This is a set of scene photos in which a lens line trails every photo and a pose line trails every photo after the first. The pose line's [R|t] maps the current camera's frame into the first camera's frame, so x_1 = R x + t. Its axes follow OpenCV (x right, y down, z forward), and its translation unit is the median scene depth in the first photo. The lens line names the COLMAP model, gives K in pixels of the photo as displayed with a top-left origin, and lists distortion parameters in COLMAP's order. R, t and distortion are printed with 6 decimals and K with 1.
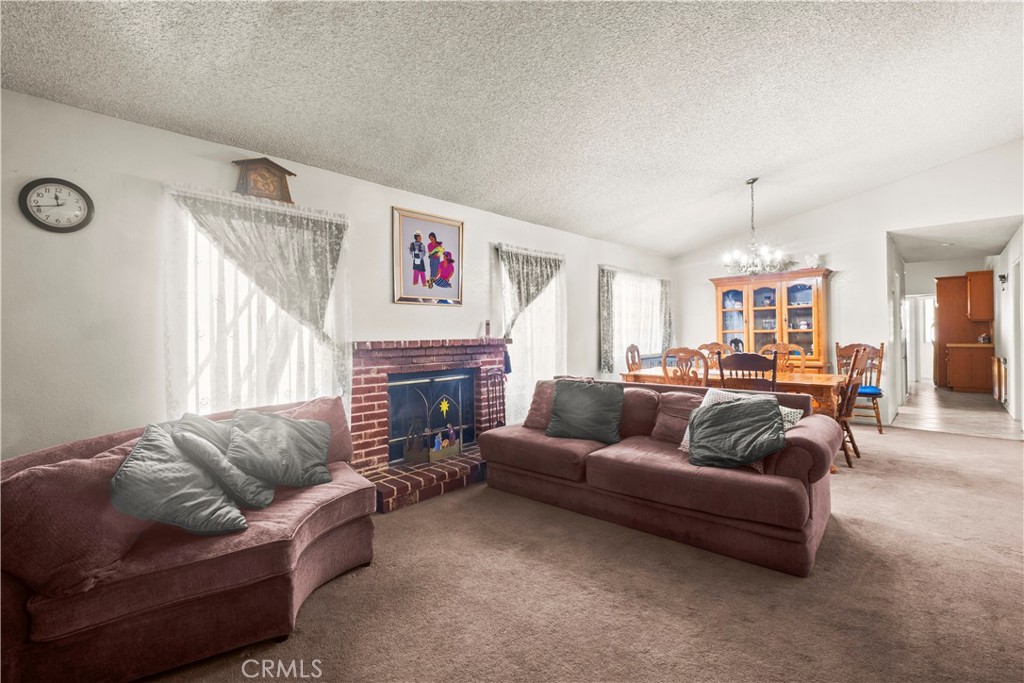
lens RADIAL K [[453.5, 0, 514.7], [0, 453.5, 334.5], [0, 0, 1]] dist [0.005703, -0.004496]
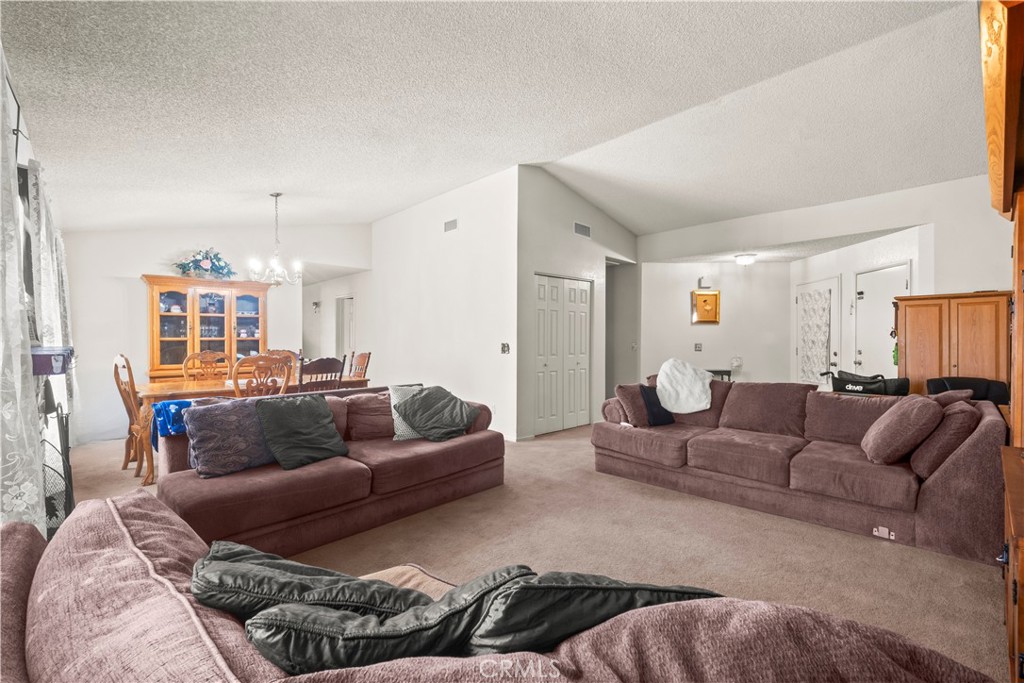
lens RADIAL K [[453.5, 0, 510.7], [0, 453.5, 339.1], [0, 0, 1]] dist [0.005703, -0.004496]
pose [[0.044191, 0.010332, 0.998970, -0.211474], [0.003365, 0.999939, -0.010491, 0.003001], [-0.999017, 0.003825, 0.044153, 0.178981]]
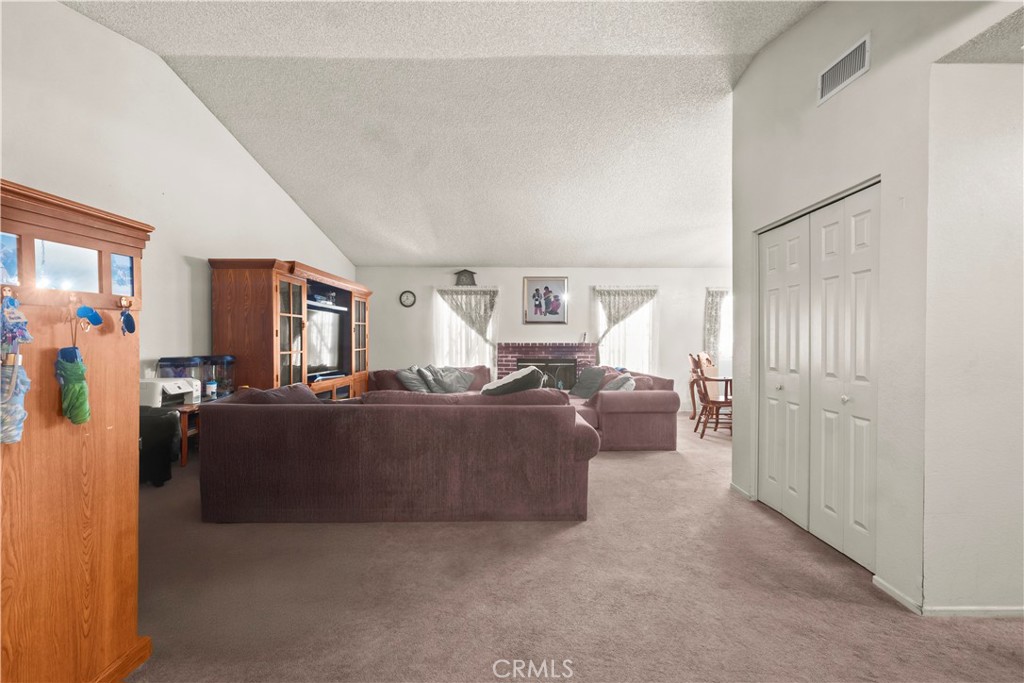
lens RADIAL K [[453.5, 0, 507.1], [0, 453.5, 342.2], [0, 0, 1]] dist [0.005703, -0.004496]
pose [[0.681122, 0.016453, -0.731985, 1.241848], [-0.011257, 0.999865, 0.012000, -0.014109], [0.732084, 0.000067, 0.681215, -0.466068]]
